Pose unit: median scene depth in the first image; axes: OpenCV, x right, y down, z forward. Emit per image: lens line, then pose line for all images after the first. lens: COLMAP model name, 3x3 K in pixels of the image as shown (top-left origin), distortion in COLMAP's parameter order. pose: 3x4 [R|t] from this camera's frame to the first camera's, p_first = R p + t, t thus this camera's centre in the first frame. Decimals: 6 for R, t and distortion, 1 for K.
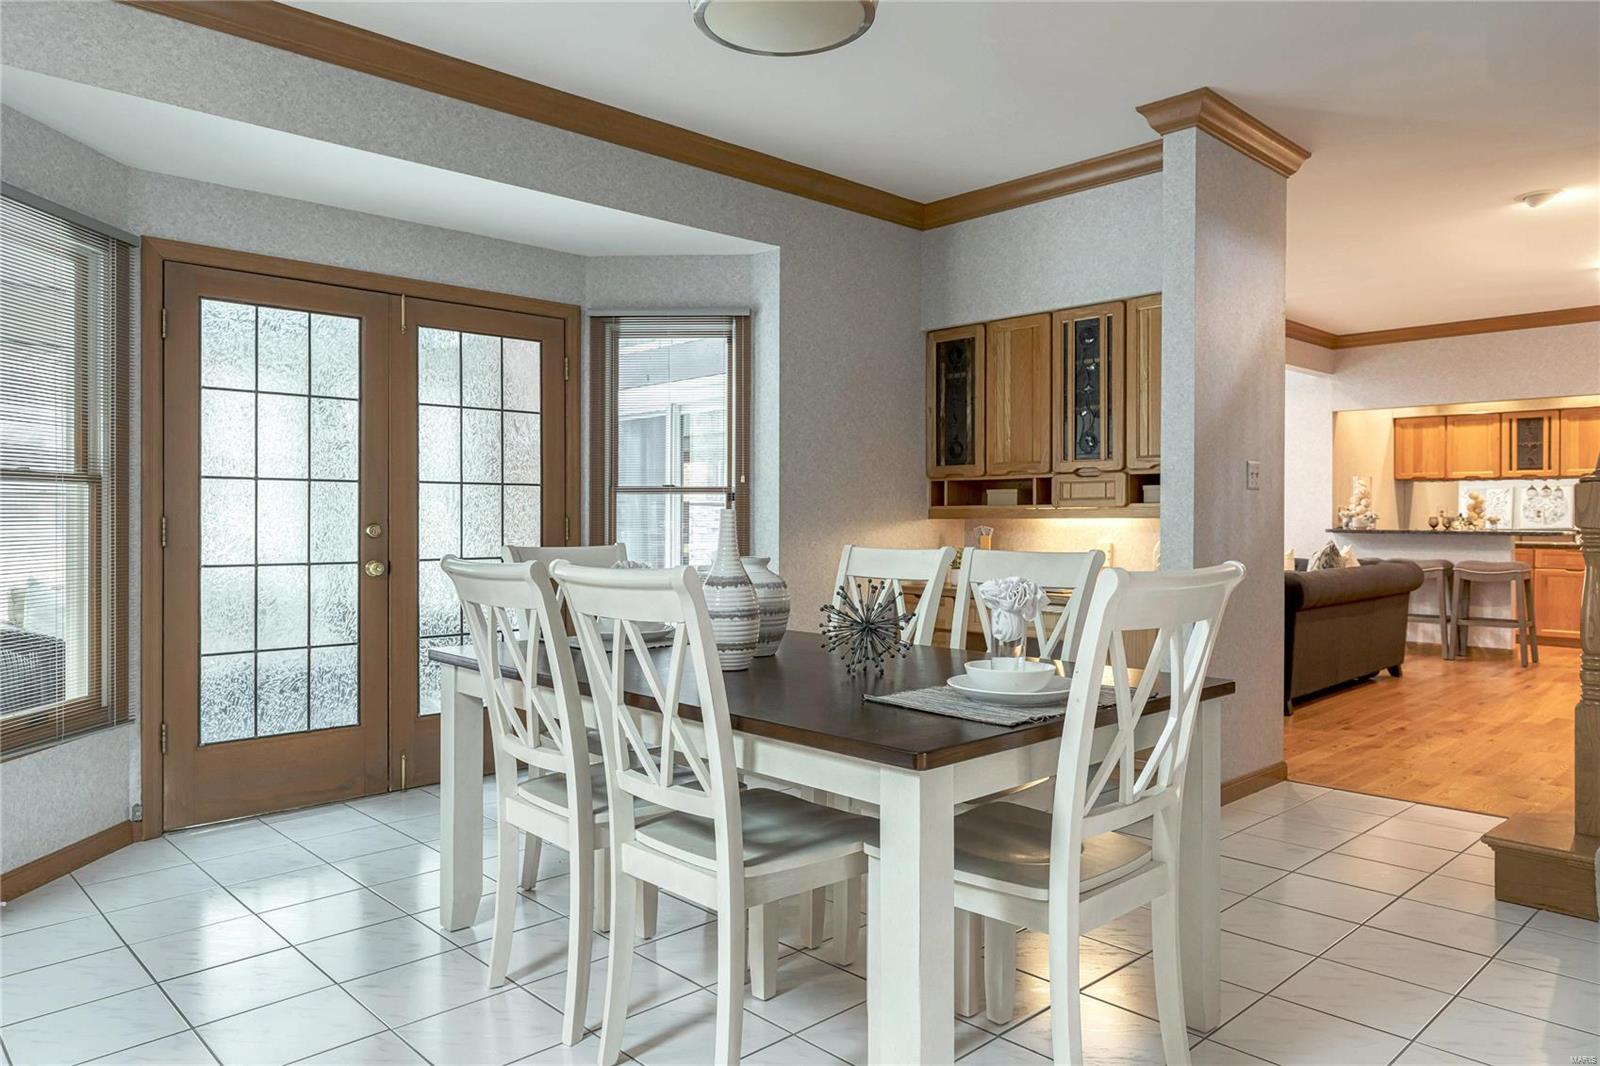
lens RADIAL K [[1092.3, 0, 805.5], [0, 1092.3, 530.5], [0, 0, 1]] dist [0.000042, -0.004033]
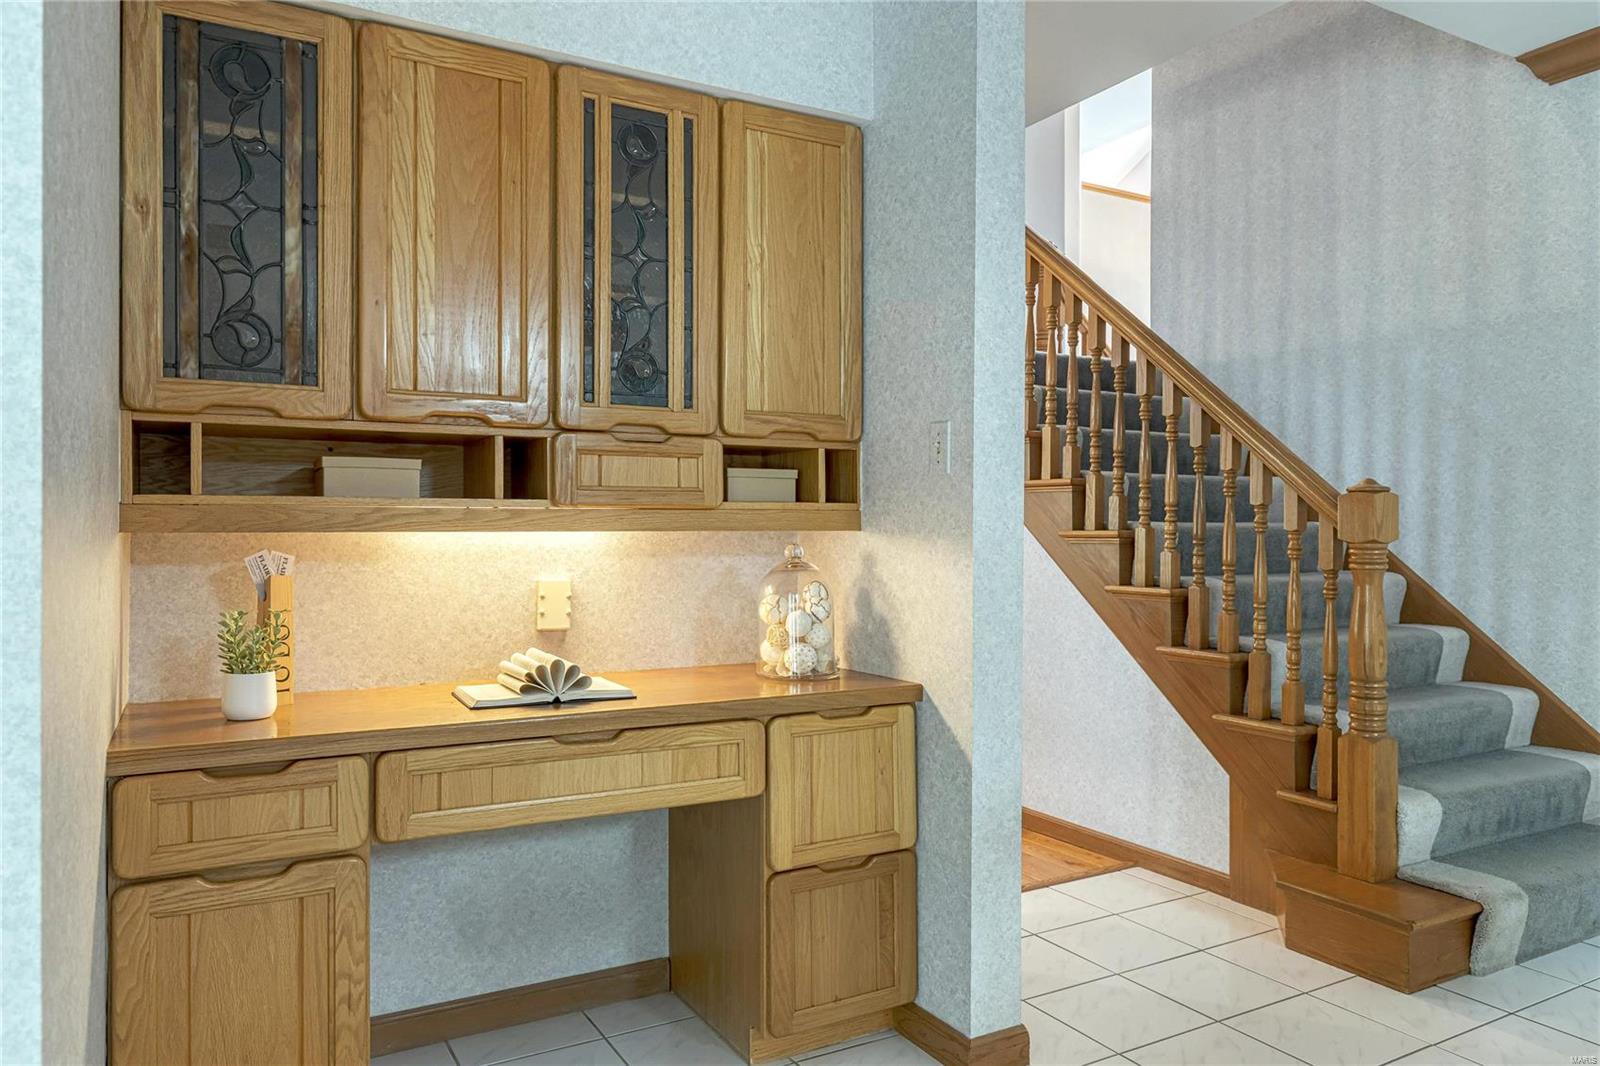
lens RADIAL K [[1092.3, 0, 809.9], [0, 1092.3, 528.7], [0, 0, 1]] dist [0.000042, -0.004033]
pose [[0.265870, -0.000335, 0.964009, -0.166895], [0.006196, 0.999980, -0.001361, -0.010572], [-0.963989, 0.006335, 0.265866, 0.769550]]
